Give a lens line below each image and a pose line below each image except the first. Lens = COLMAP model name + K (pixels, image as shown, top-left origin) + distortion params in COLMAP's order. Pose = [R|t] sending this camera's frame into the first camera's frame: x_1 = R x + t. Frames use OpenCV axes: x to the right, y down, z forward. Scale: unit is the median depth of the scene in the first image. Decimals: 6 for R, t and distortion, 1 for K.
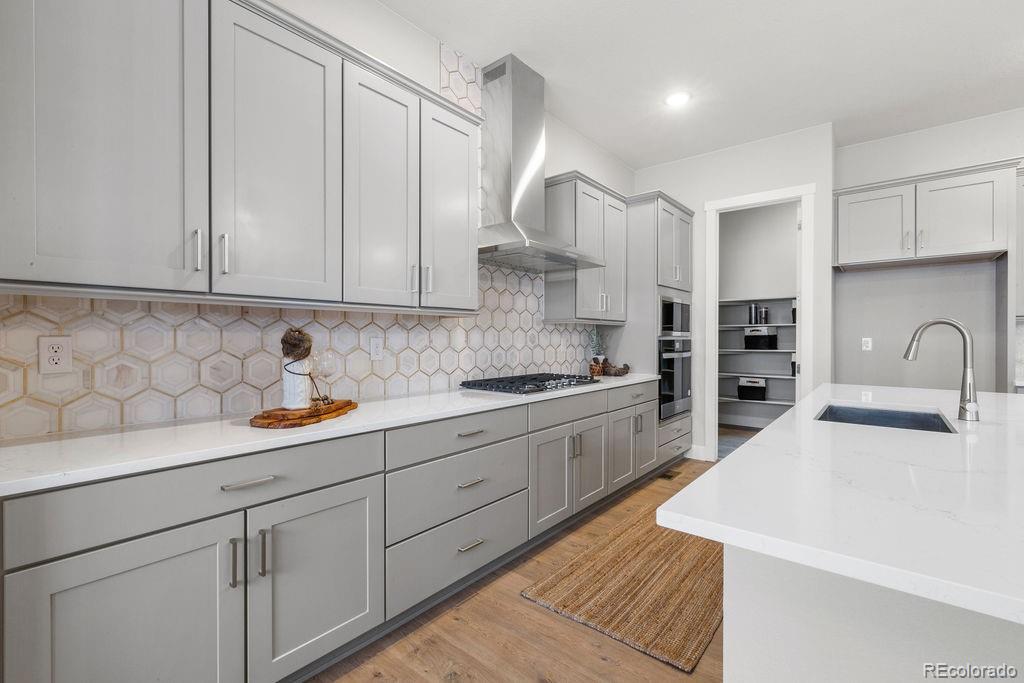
lens RADIAL K [[446.9, 0, 513.3], [0, 446.9, 342.7], [0, 0, 1]] dist [-0.000884, -0.000912]
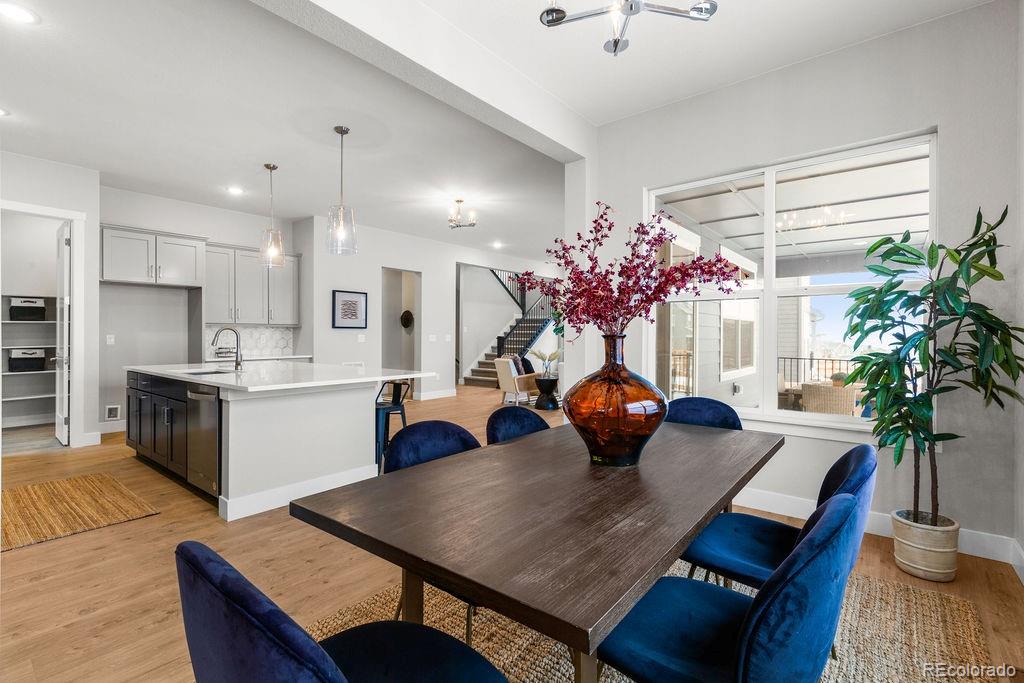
lens RADIAL K [[467.5, 0, 514.0], [0, 467.5, 335.4], [0, 0, 1]] dist [-0.002154, -0.000763]
pose [[-0.015191, 0.003388, 0.999879, -0.976317], [0.001587, 0.999993, -0.003364, -0.004186], [-0.999883, 0.001535, -0.015196, -0.288143]]
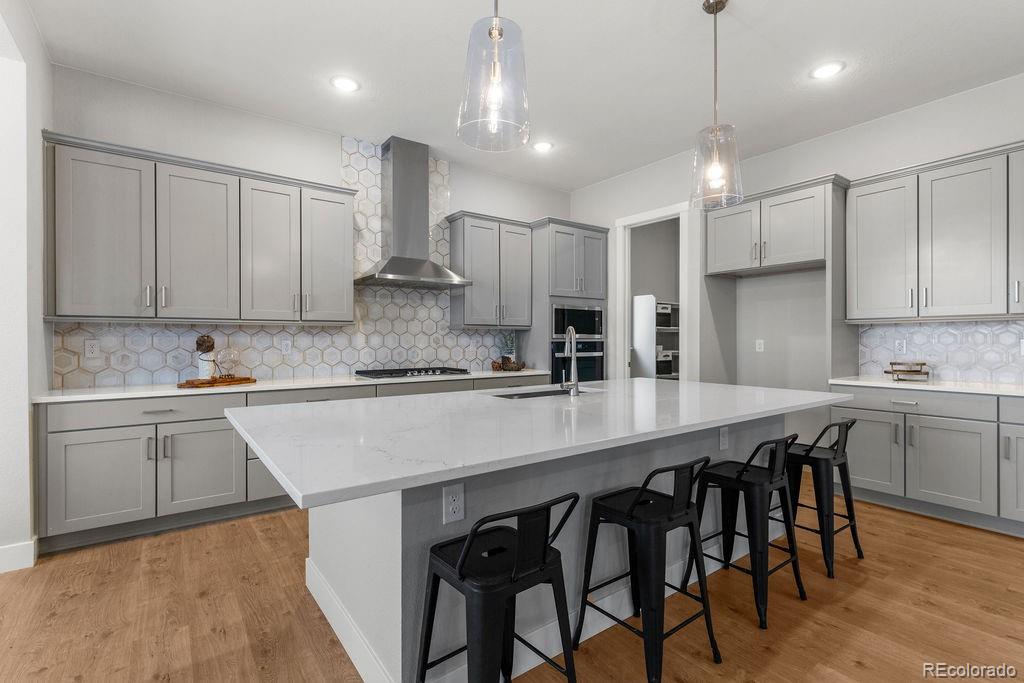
lens RADIAL K [[467.5, 0, 510.5], [0, 467.5, 344.9], [0, 0, 1]] dist [-0.002154, -0.000763]
pose [[0.971556, 0.000639, -0.236809, 0.753922], [-0.000749, 1.000000, -0.000373, 0.004981], [0.236808, 0.000539, 0.971556, -0.352653]]
